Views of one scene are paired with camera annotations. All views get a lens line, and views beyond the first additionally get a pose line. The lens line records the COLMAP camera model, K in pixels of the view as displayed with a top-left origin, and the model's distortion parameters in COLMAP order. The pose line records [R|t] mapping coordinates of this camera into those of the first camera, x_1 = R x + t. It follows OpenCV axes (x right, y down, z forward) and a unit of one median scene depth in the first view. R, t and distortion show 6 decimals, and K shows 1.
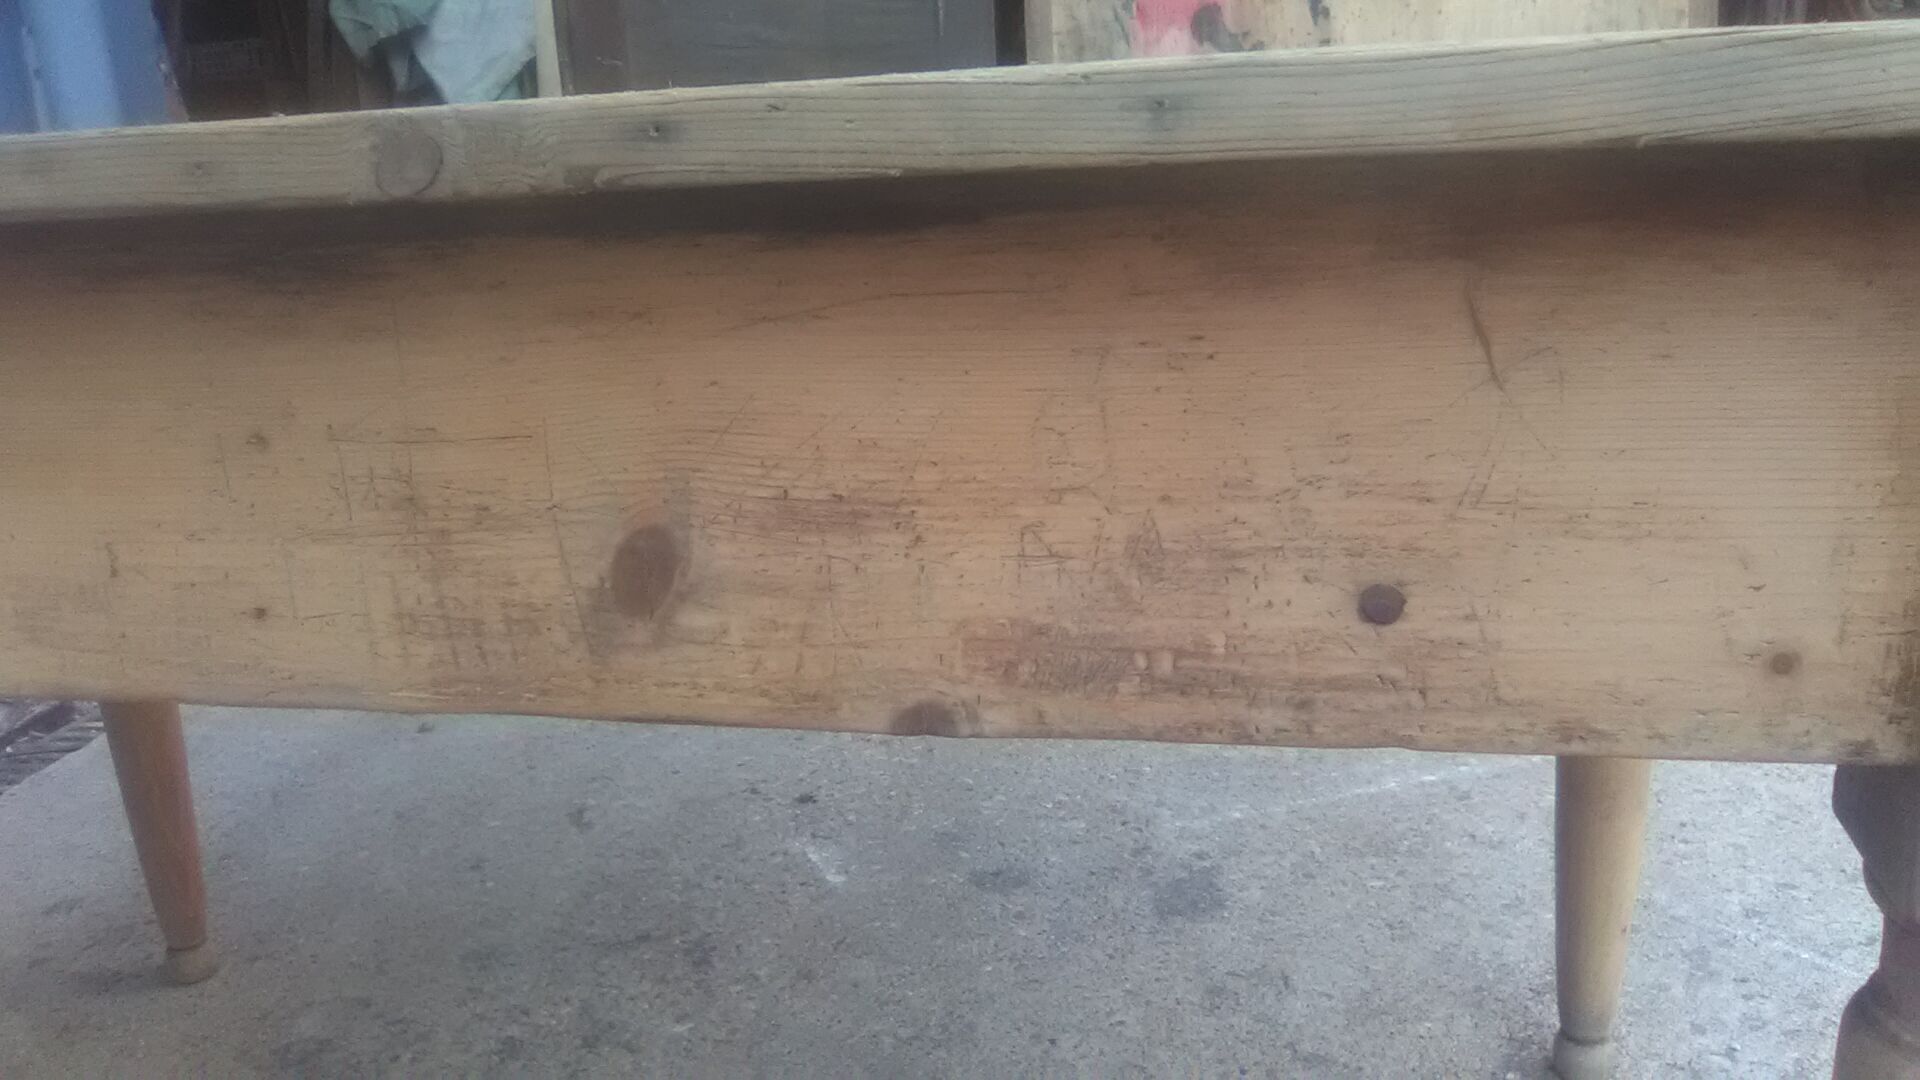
lens RADIAL K [[1635.4, 0, 978.9], [0, 1635.4, 530.3], [0, 0, 1]] dist [-0.048070, -0.024893]
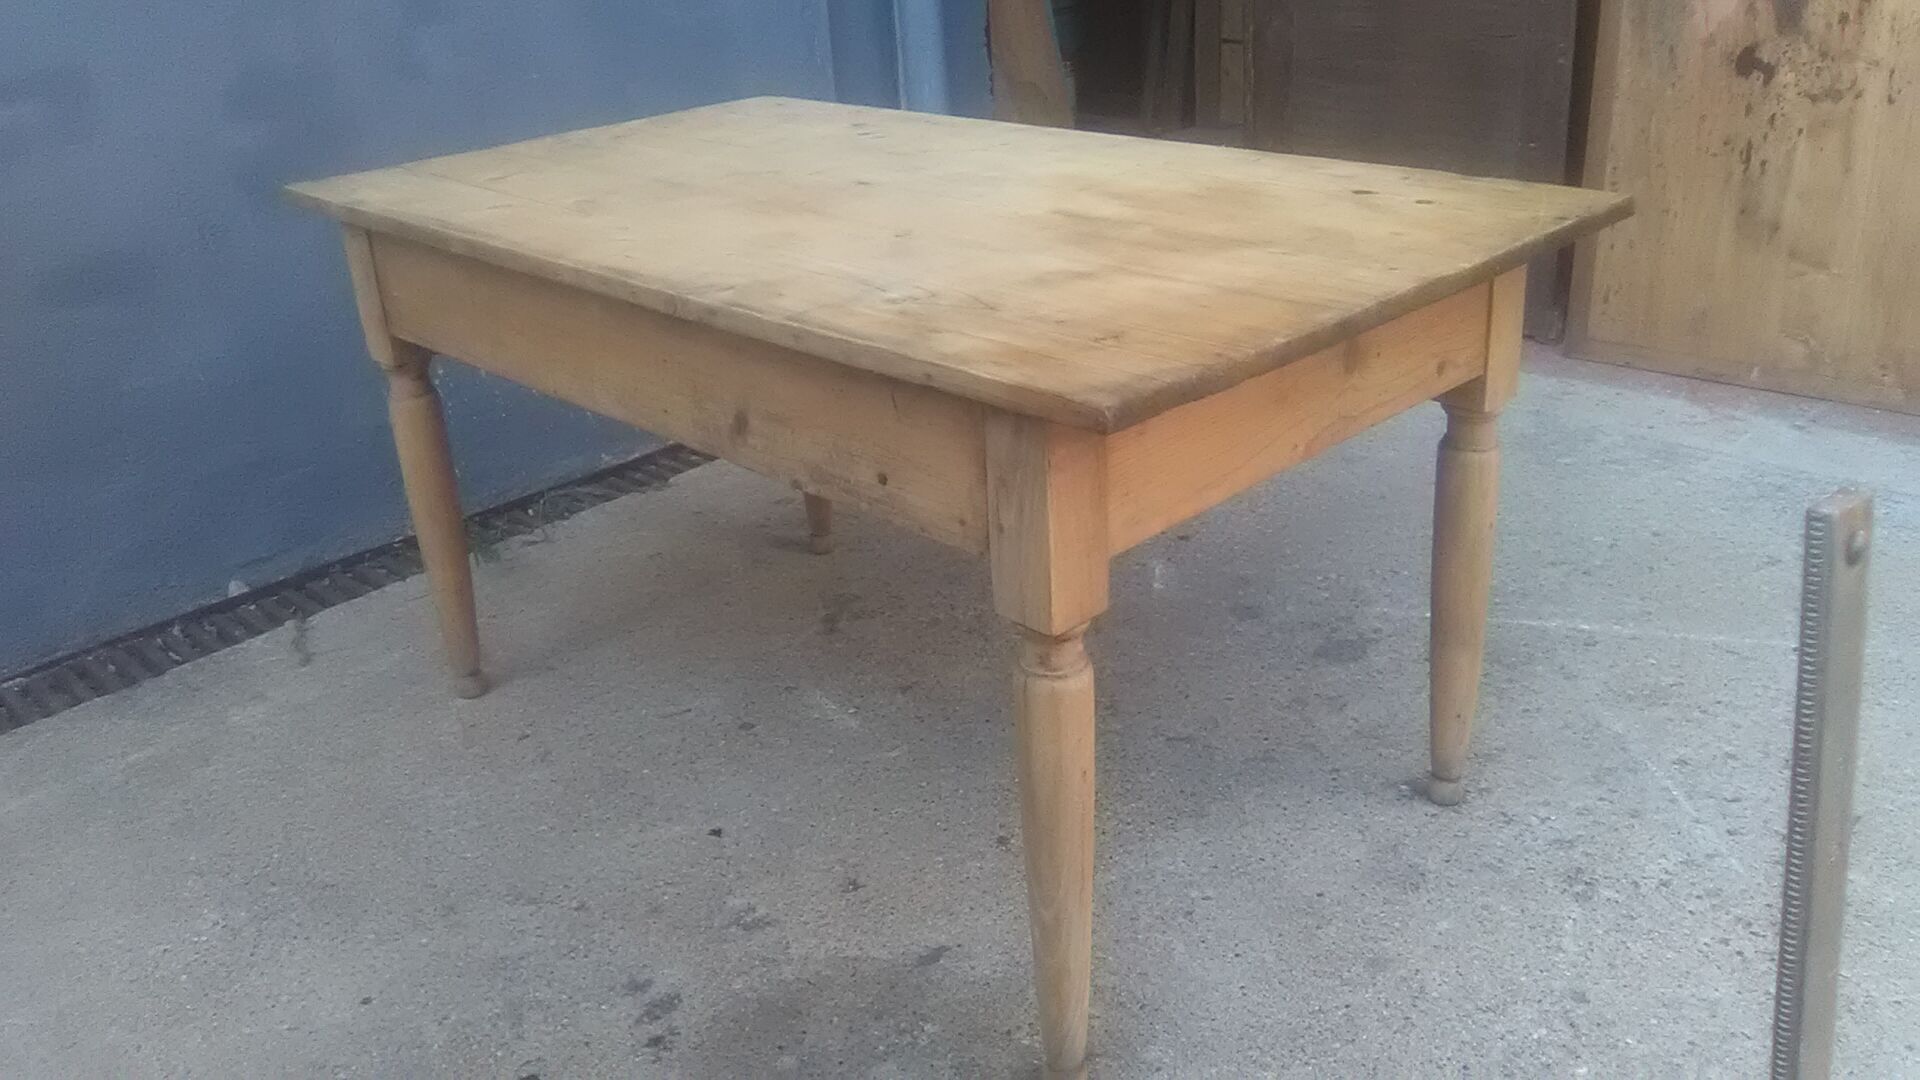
lens RADIAL K [[1635.4, 0, 978.9], [0, 1635.4, 530.3], [0, 0, 1]] dist [-0.048070, -0.024893]
pose [[0.832218, 0.226990, -0.505855, 1.802268], [-0.137367, 0.968323, 0.208520, -0.488859], [0.537163, -0.104047, 0.837037, -1.438935]]
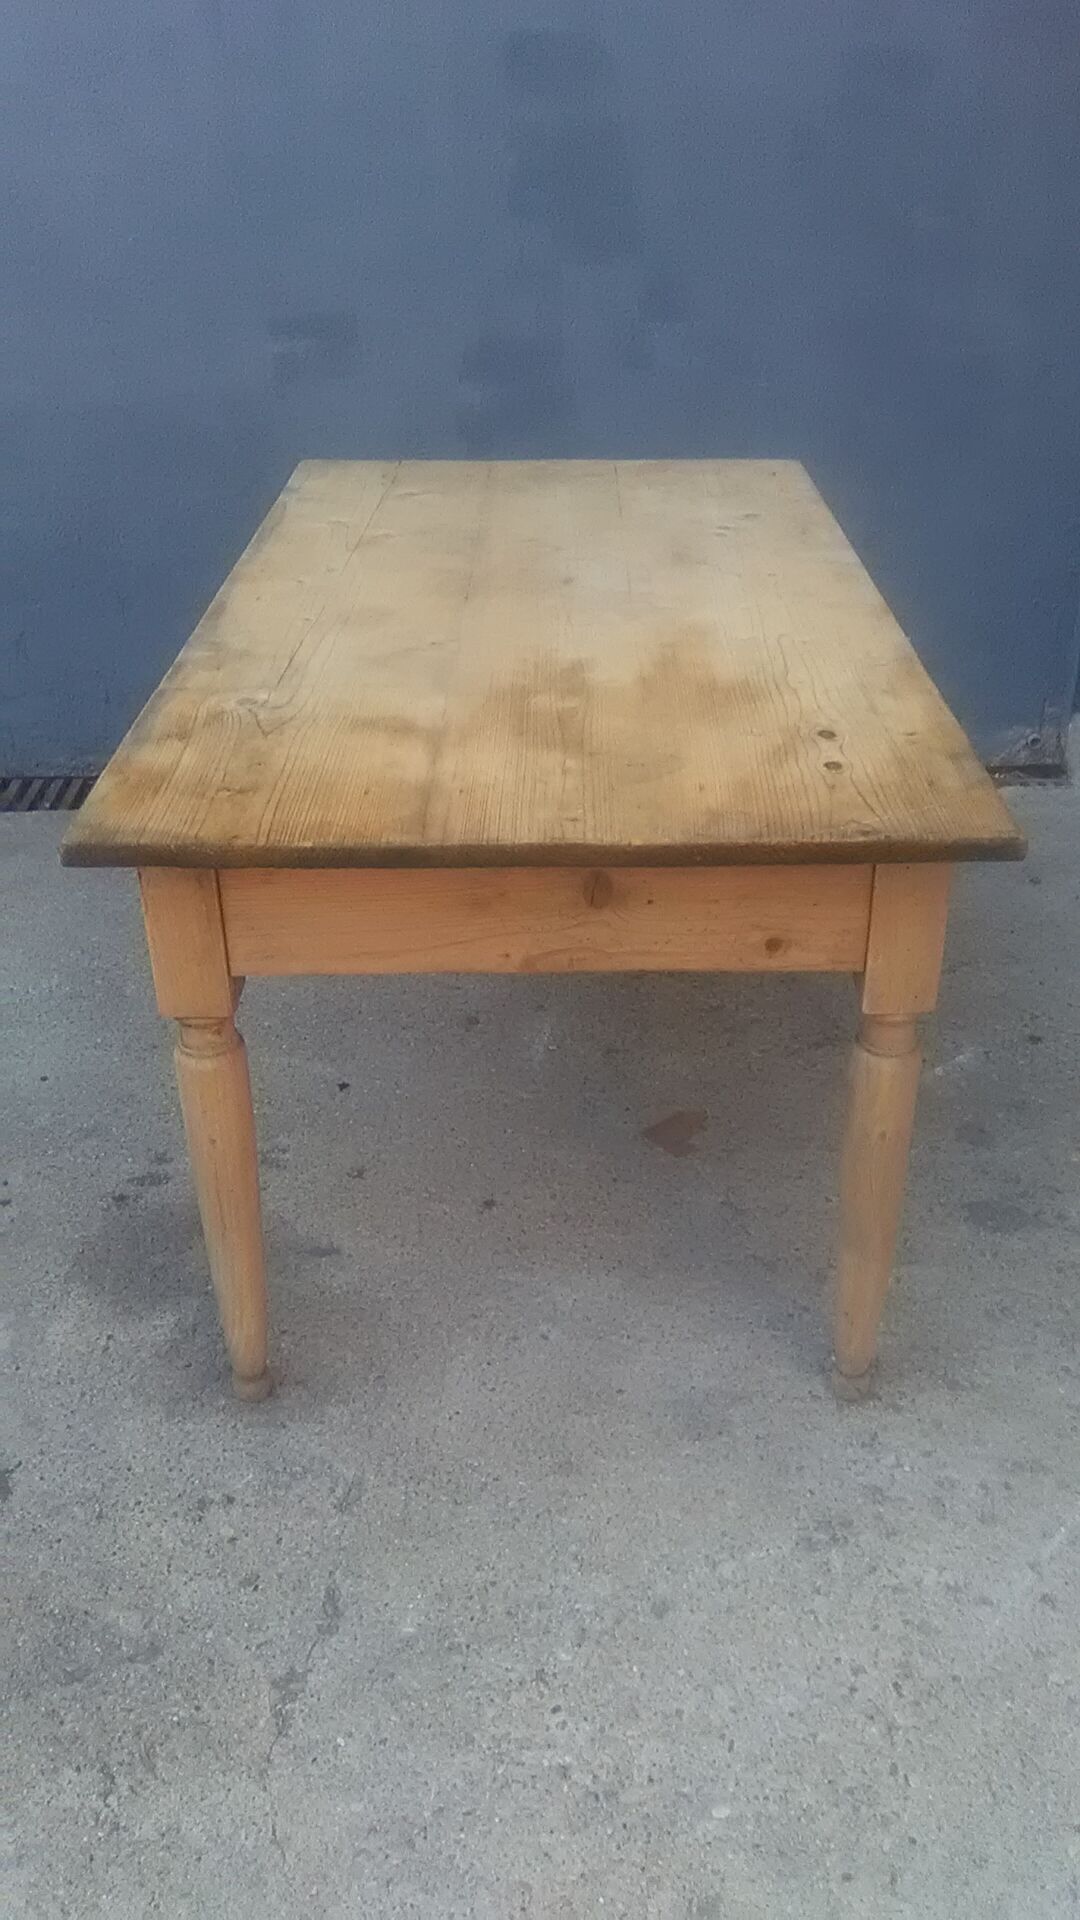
lens RADIAL K [[1629.6, 0, 549.7], [0, 1629.6, 982.9], [0, 0, 1]] dist [-0.055554, -0.002393]
pose [[0.209672, 0.531995, -0.820377, 3.243475], [-0.268378, 0.838115, 0.474906, -1.496661], [0.940219, 0.120597, 0.318505, 0.507920]]
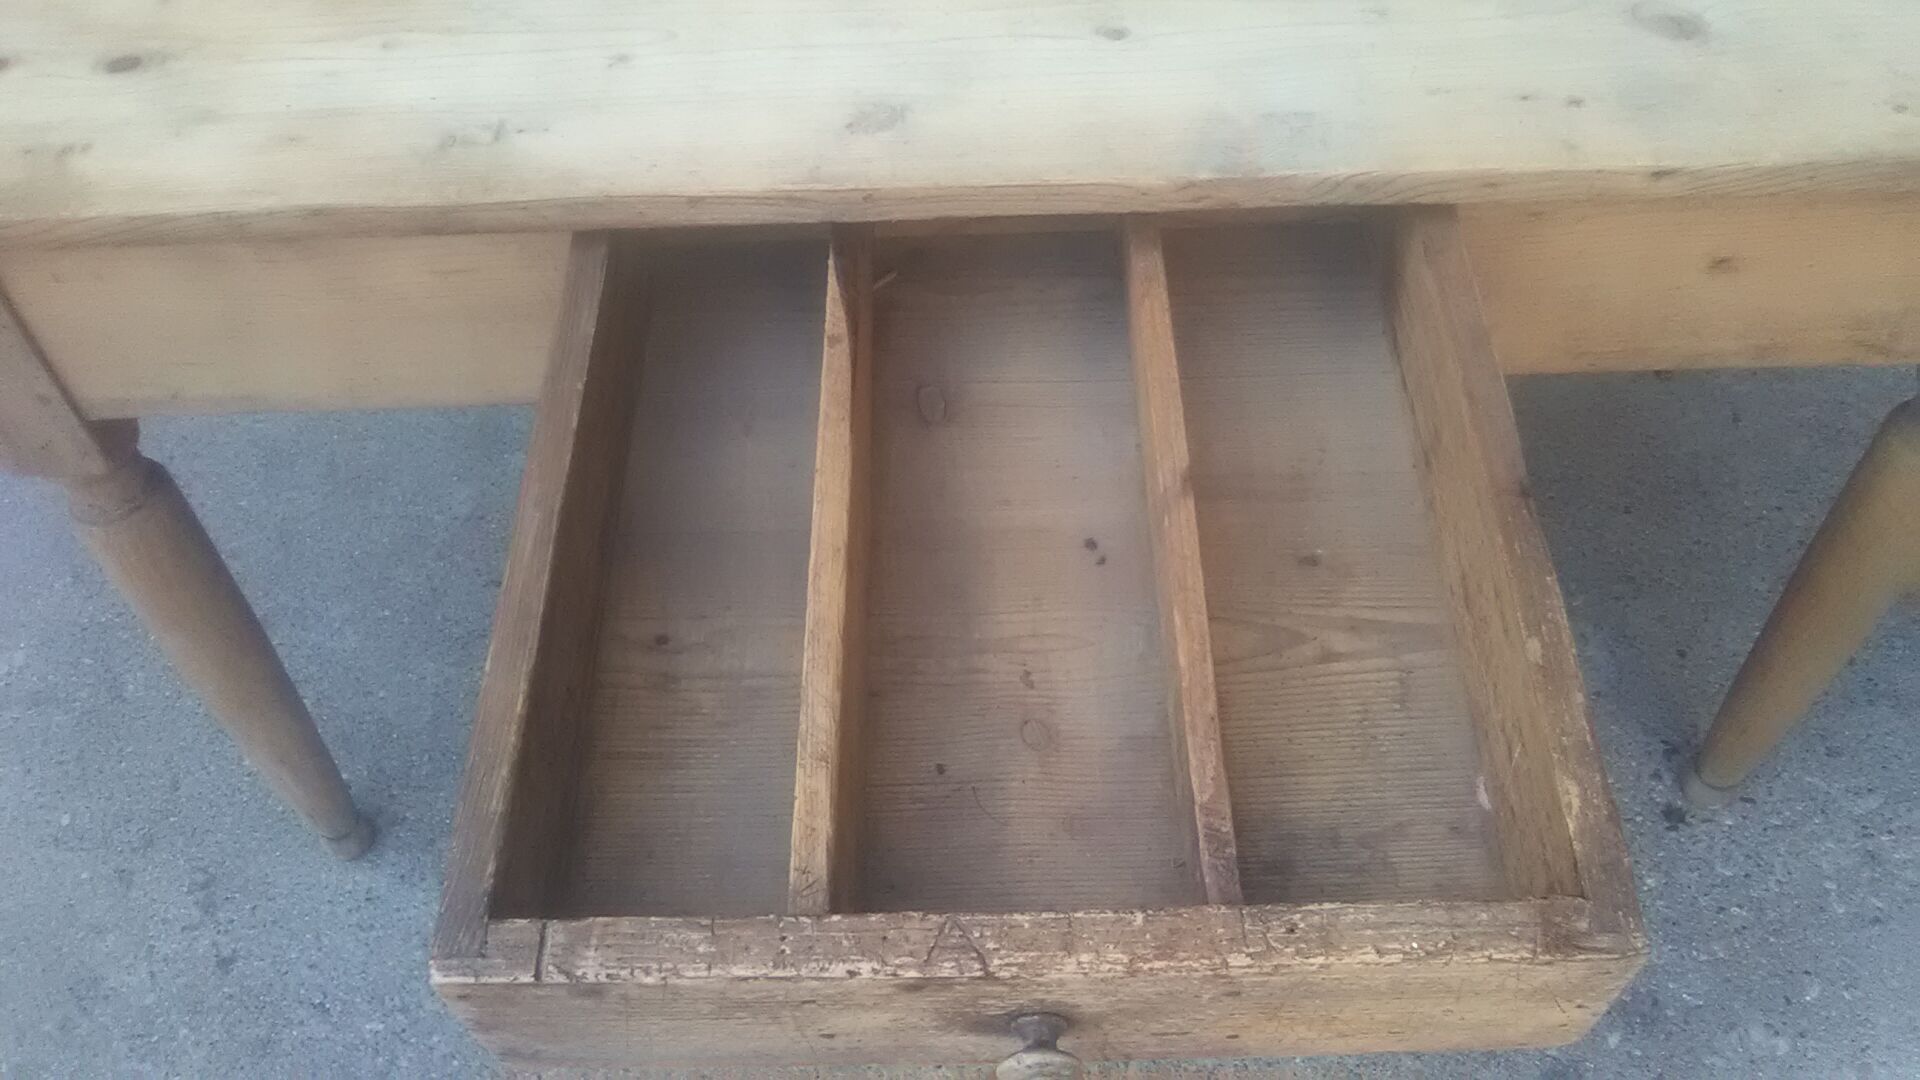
lens RADIAL K [[1588.9, 0, 966.0], [0, 1588.9, 526.6], [0, 0, 1]] dist [-0.048041, -0.003178]
pose [[0.205756, 0.777576, -0.594172, 0.583826], [-0.238283, 0.628698, 0.740244, -1.436846], [0.949150, -0.010729, 0.314642, 1.475552]]
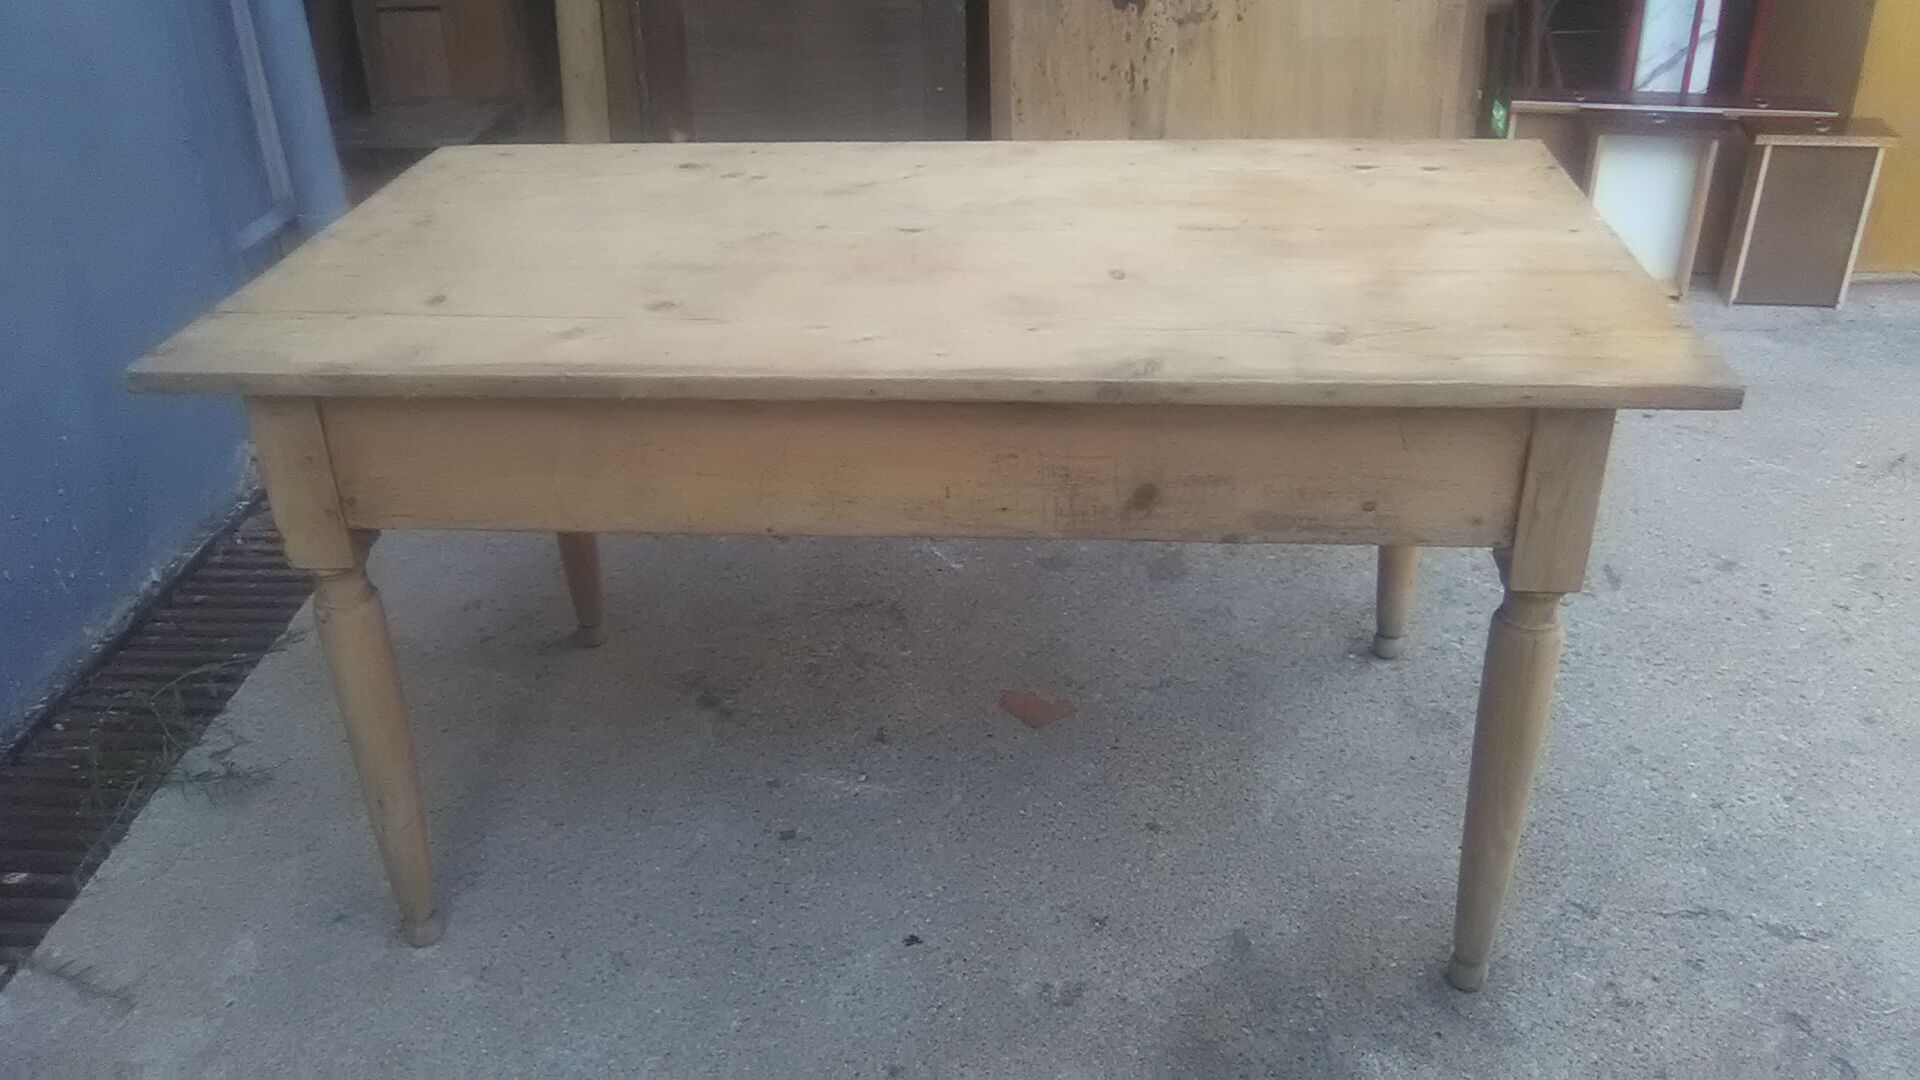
lens RADIAL K [[1635.4, 0, 978.9], [0, 1635.4, 530.3], [0, 0, 1]] dist [-0.048070, -0.024893]
pose [[0.990411, -0.036659, 0.133197, -0.898335], [0.007699, 0.977299, 0.211727, -0.556724], [-0.137935, -0.208671, 0.968210, -1.954805]]
